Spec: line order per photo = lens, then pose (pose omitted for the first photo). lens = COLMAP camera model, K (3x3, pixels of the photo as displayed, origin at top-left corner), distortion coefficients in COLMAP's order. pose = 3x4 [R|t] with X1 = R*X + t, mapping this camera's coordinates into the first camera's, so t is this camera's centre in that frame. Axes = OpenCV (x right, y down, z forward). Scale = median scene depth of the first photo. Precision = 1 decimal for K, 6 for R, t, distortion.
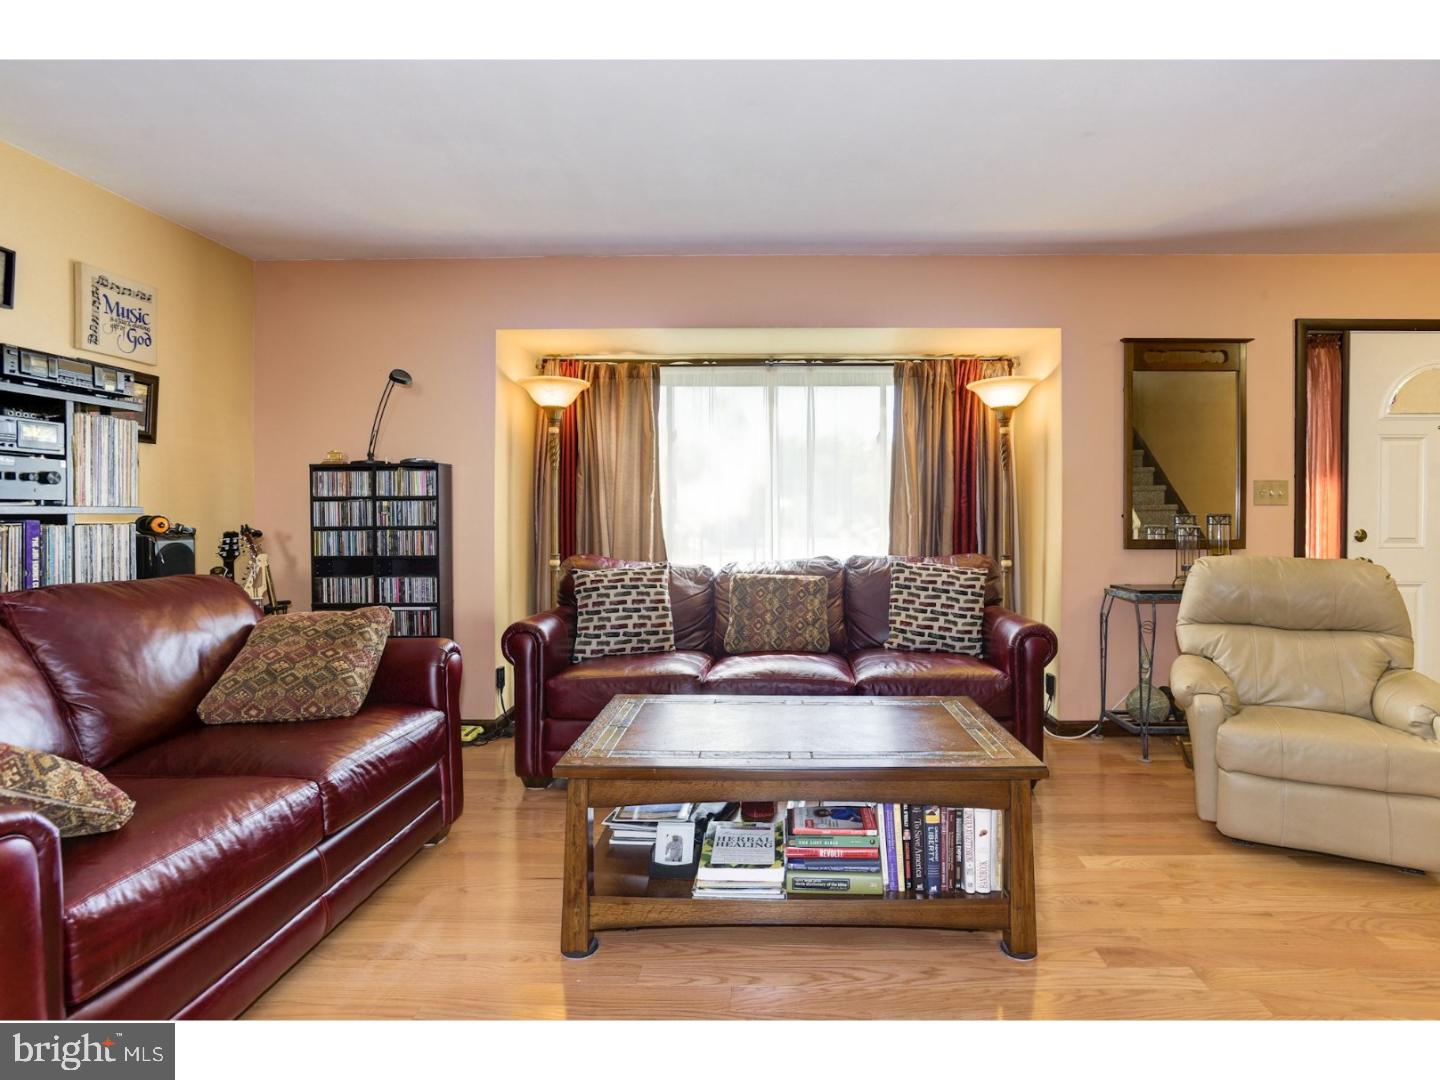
lens RADIAL K [[702.8, 0, 780.5], [0, 702.8, 535.0], [0, 0, 1]] dist [-0.050799, 0.026210]
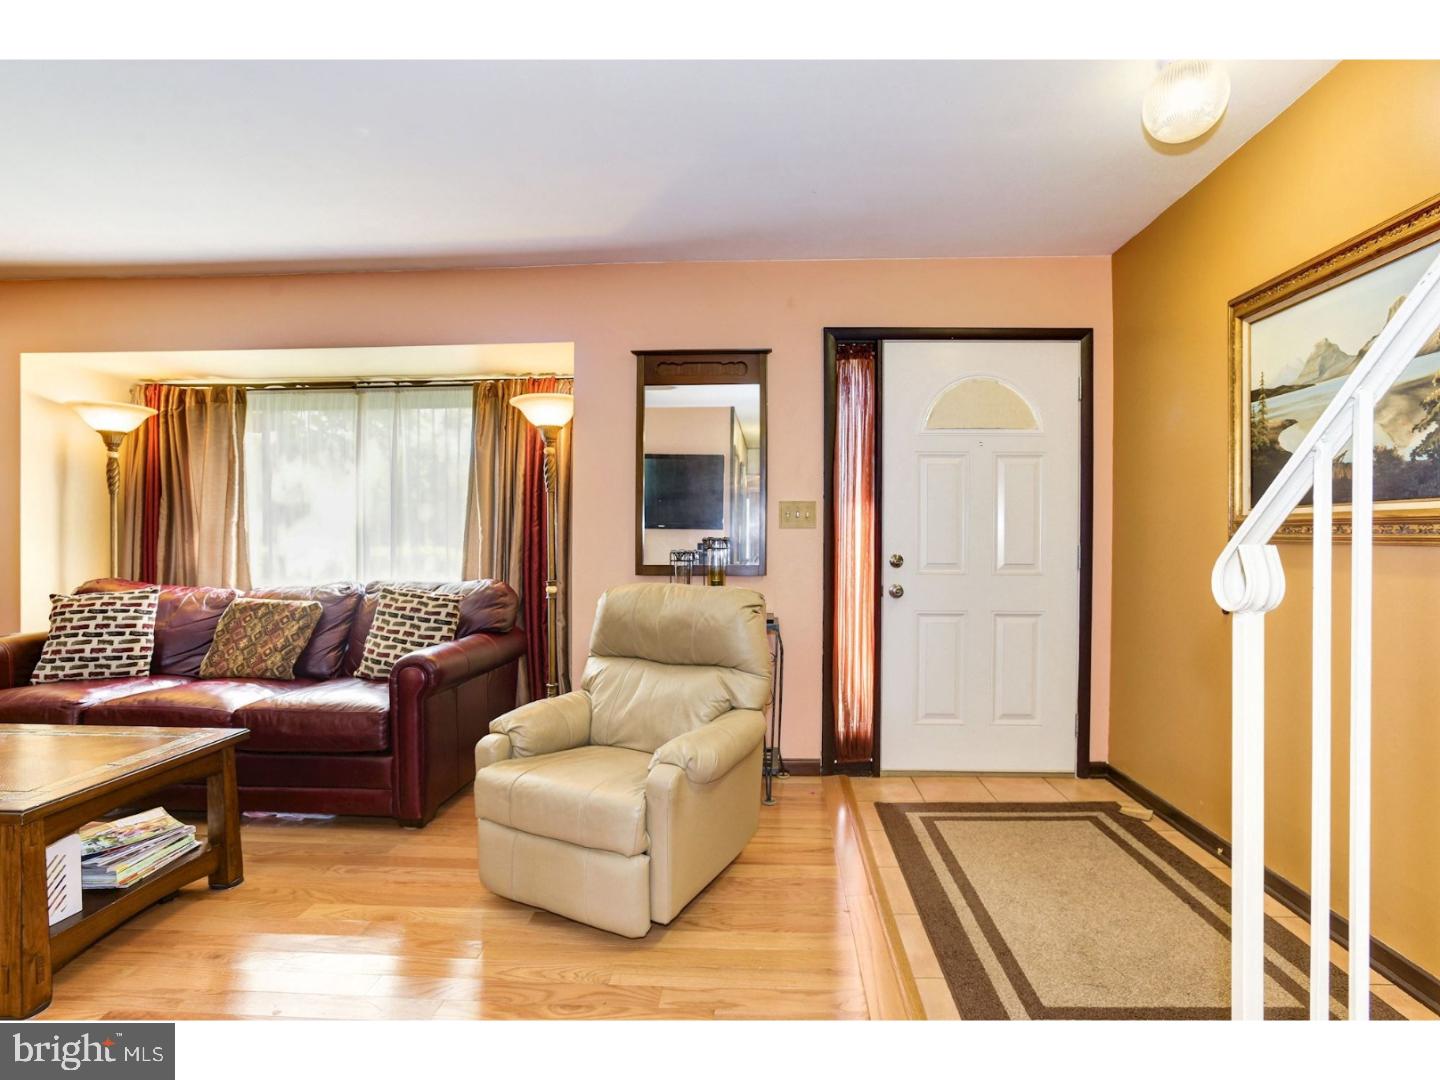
lens RADIAL K [[716.4, 0, 738.3], [0, 716.4, 538.6], [0, 0, 1]] dist [-0.044904, 0.028601]
pose [[0.998802, -0.000231, -0.048942, 0.679621], [-0.001198, 0.999573, -0.029182, -0.001123], [0.048928, 0.029205, 0.998375, 0.037630]]
